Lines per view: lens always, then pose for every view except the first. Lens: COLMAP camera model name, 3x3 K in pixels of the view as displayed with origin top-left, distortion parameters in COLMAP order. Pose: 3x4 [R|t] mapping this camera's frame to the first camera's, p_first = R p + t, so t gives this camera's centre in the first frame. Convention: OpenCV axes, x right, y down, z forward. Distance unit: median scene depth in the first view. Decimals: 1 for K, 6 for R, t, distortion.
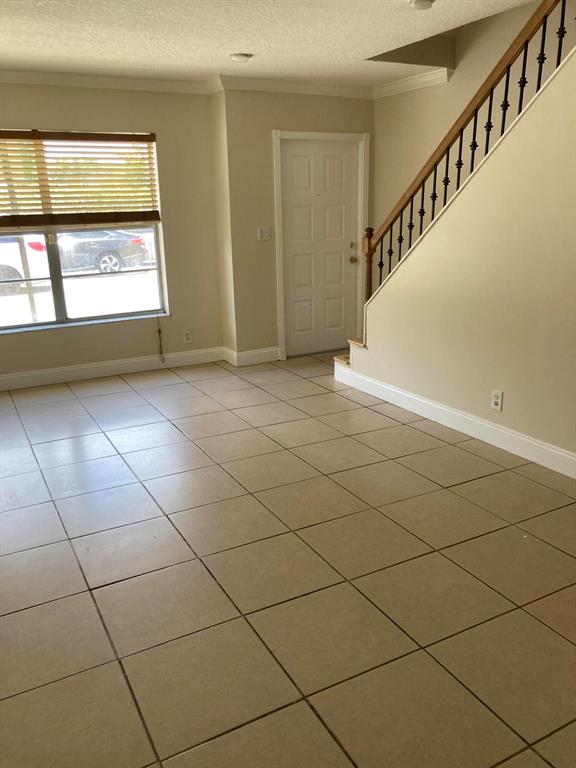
lens RADIAL K [[629.7, 0, 288.0], [0, 629.7, 384.0], [0, 0, 1]] dist [0.004371, -0.002387]
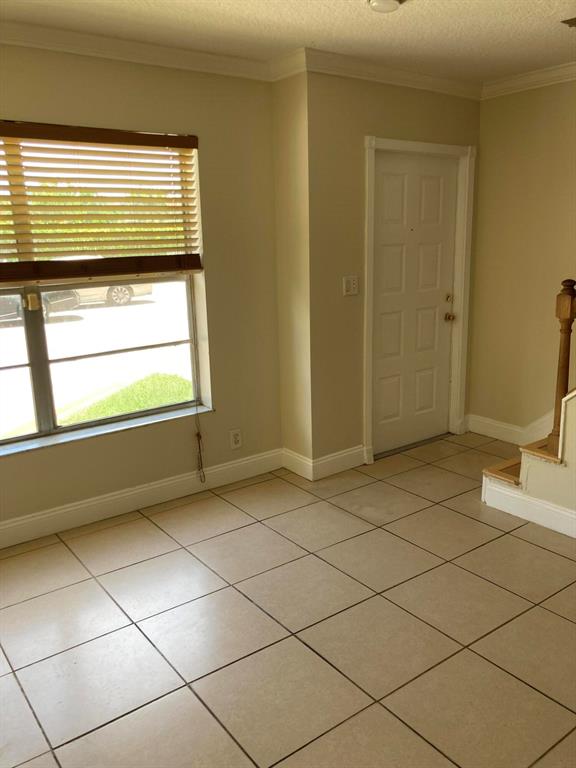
lens RADIAL K [[621.9, 0, 289.6], [0, 621.9, 376.4], [0, 0, 1]] dist [0.009008, -0.005108]
pose [[0.987958, -0.036211, 0.150427, -0.206465], [0.045262, 0.997337, -0.057188, -0.104322], [-0.147956, 0.063308, 0.986966, 0.348460]]
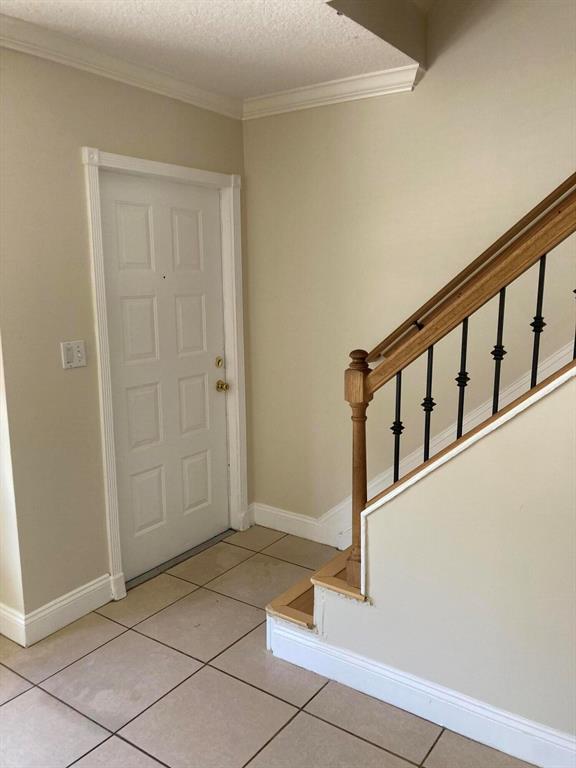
lens RADIAL K [[620.0, 0, 290.3], [0, 620.0, 377.1], [0, 0, 1]] dist [0.034815, -0.001782]
pose [[0.891139, -0.064945, 0.449058, -0.104567], [0.119246, 0.988435, -0.093687, -0.156834], [-0.437780, 0.137036, 0.888577, 0.503999]]
